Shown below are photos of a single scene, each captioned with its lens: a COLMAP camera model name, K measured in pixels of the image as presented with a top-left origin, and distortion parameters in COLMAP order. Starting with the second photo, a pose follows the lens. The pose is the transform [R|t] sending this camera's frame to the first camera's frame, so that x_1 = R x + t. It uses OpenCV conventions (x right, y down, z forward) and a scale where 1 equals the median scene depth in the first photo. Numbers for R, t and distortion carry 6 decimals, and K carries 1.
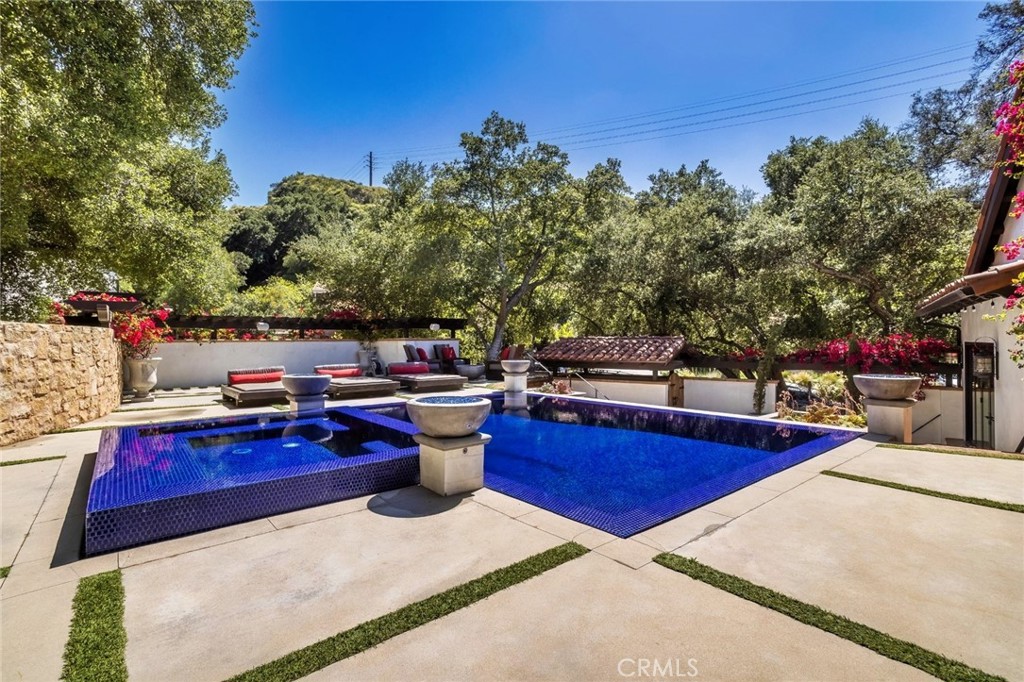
lens RADIAL K [[490.4, 0, 512.0], [0, 490.4, 341.0], [0, 0, 1]] dist [-0.044001, 0.031601]
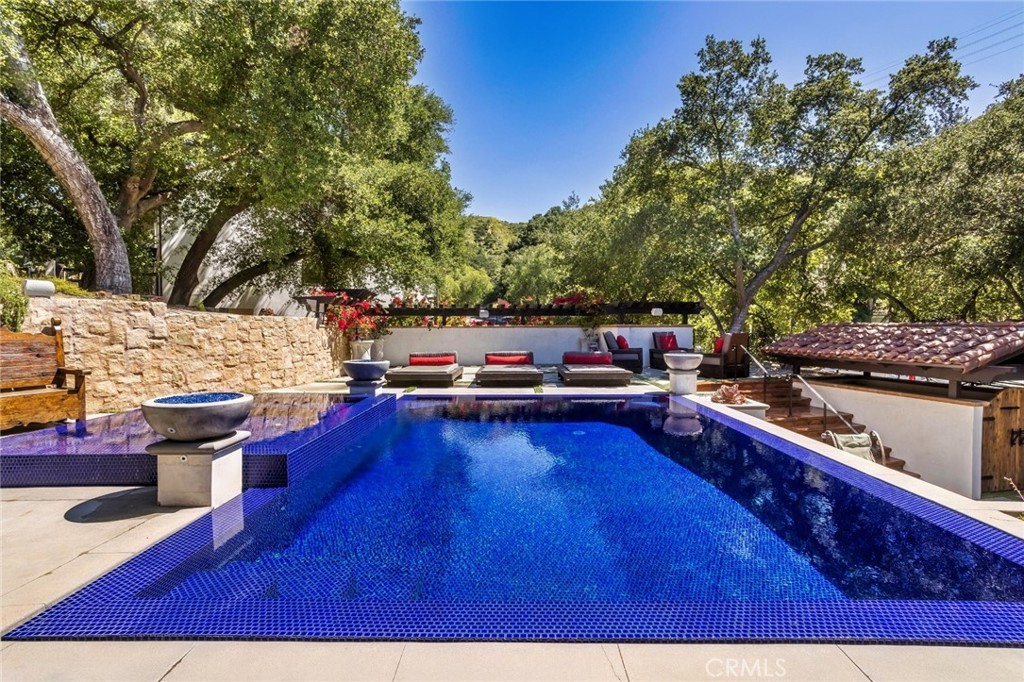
lens RADIAL K [[490.4, 0, 512.0], [0, 490.4, 341.0], [0, 0, 1]] dist [-0.044001, 0.031601]
pose [[0.767226, 0.022957, -0.640966, 0.496290], [-0.003624, 0.999498, 0.031459, -0.007117], [0.641367, -0.021813, 0.766924, 0.400414]]
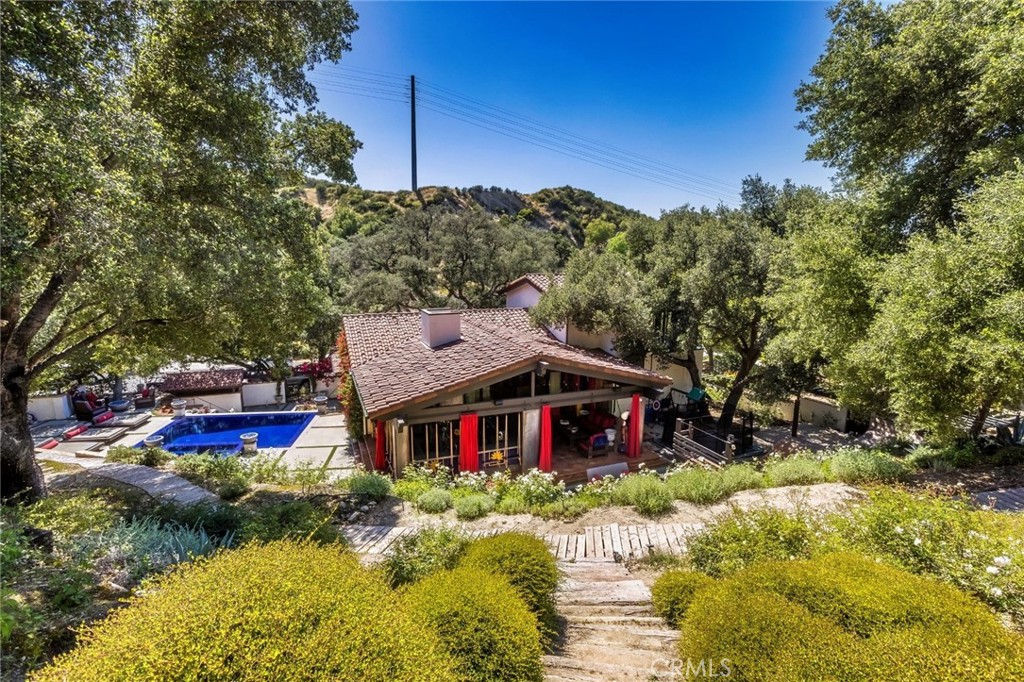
lens RADIAL K [[490.4, 0, 512.0], [0, 490.4, 341.0], [0, 0, 1]] dist [-0.044001, 0.031601]
pose [[0.531569, -0.154069, 0.832885, -1.624991], [-0.001926, 0.983095, 0.183084, -1.065116], [-0.847013, -0.098926, 0.522286, -2.328026]]
